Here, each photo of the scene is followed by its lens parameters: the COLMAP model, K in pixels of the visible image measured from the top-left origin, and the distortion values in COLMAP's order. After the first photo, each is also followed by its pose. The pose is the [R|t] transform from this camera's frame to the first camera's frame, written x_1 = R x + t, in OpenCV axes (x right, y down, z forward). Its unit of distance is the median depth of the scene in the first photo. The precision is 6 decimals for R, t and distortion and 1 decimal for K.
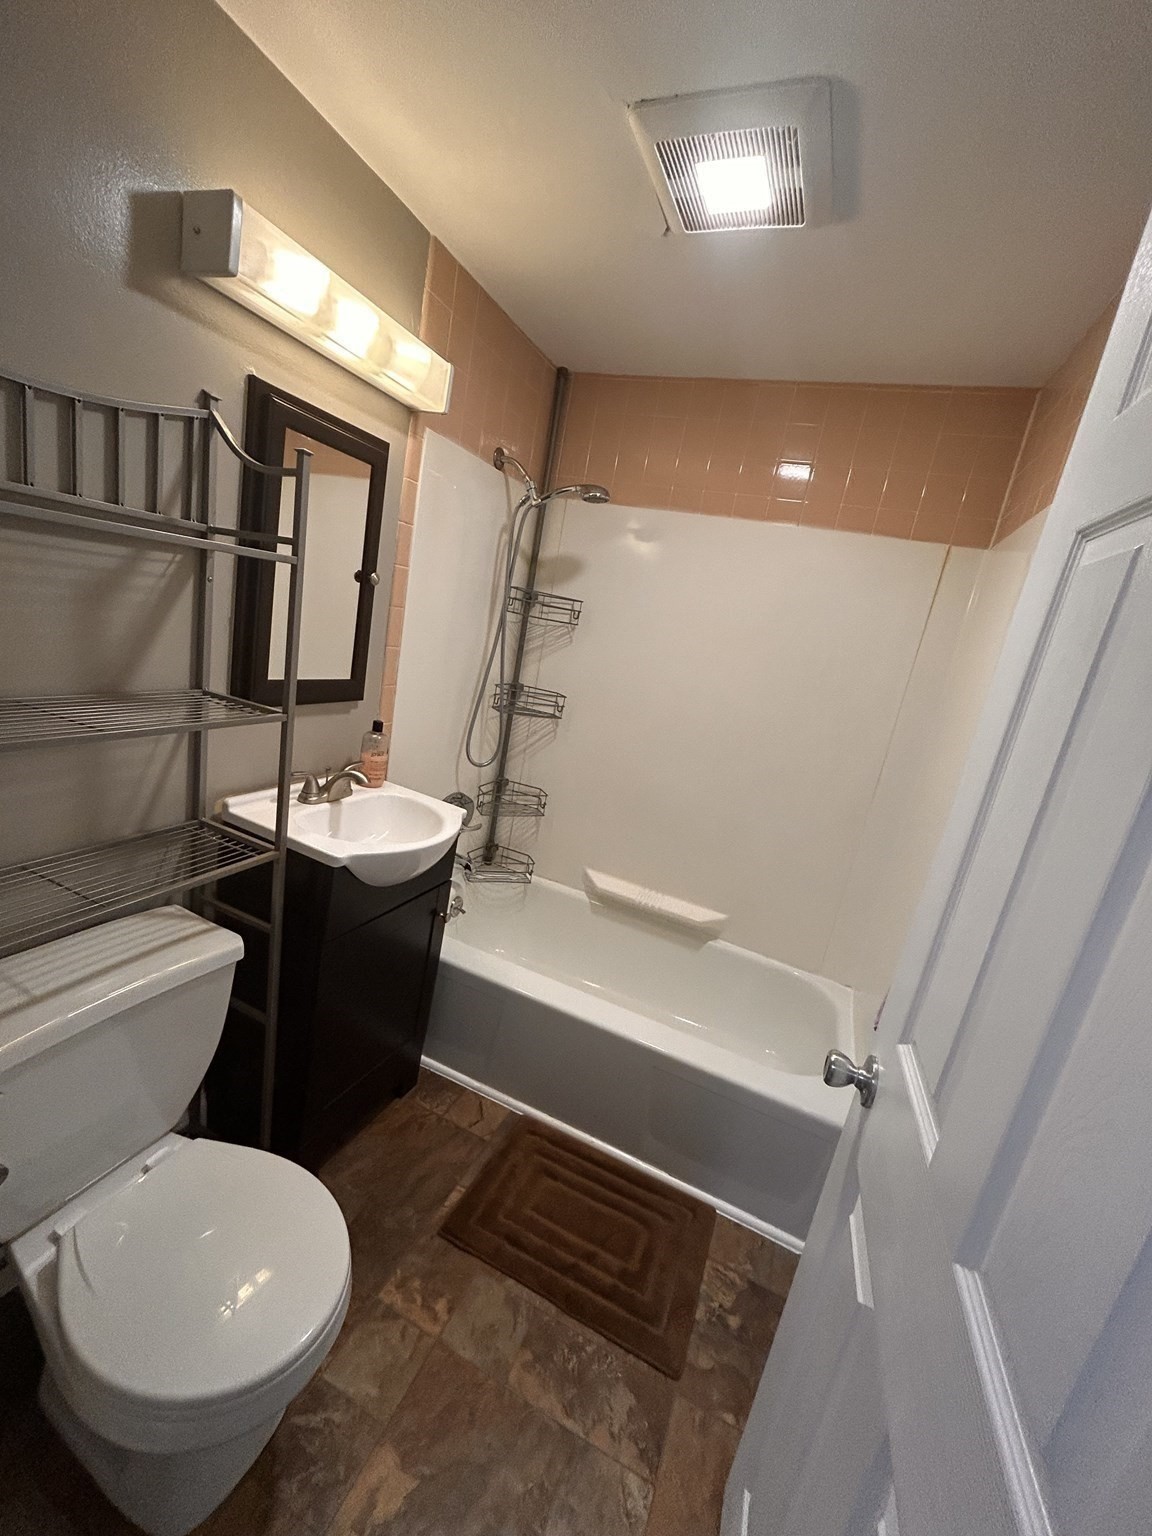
lens RADIAL K [[617.7, 0, 576.0], [0, 617.7, 768.0], [0, 0, 1]] dist [-0.000513, -0.000081]
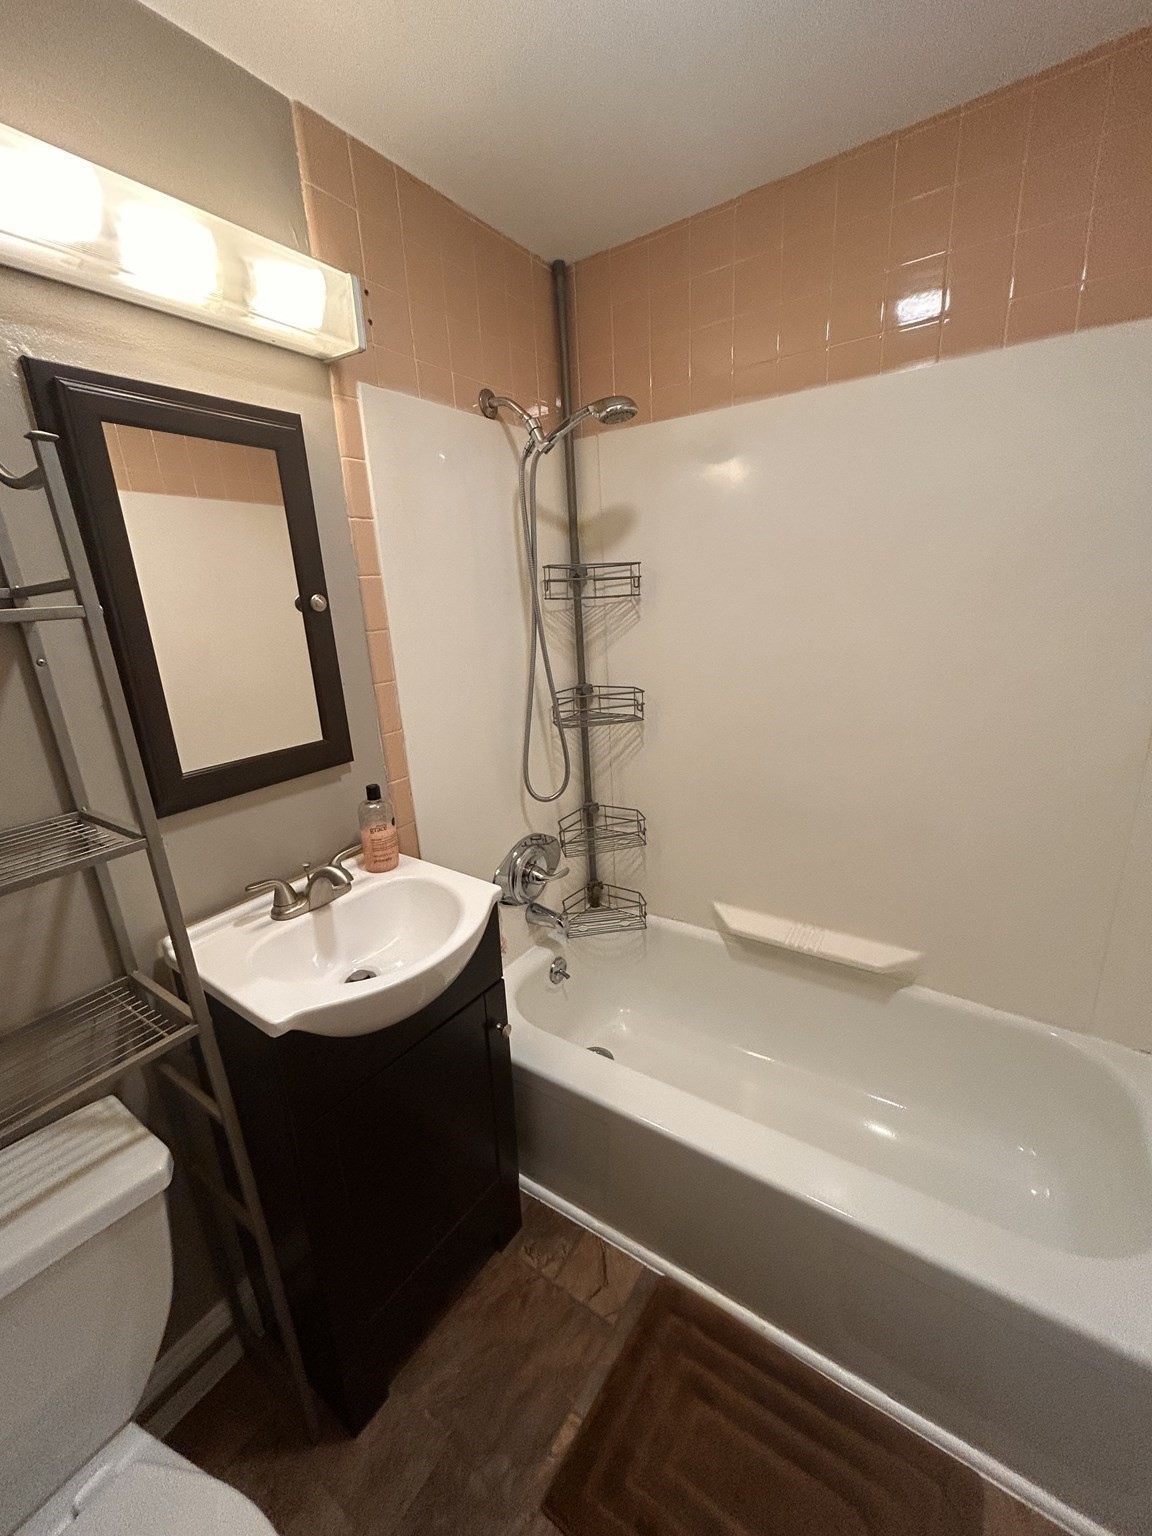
lens RADIAL K [[624.1, 0, 575.1], [0, 624.1, 764.3], [0, 0, 1]] dist [-0.006060, 0.003158]
pose [[0.954876, -0.165500, -0.246619, 0.102407], [0.171848, 0.985114, 0.004286, -0.058176], [0.242238, -0.046474, 0.969103, 0.300265]]
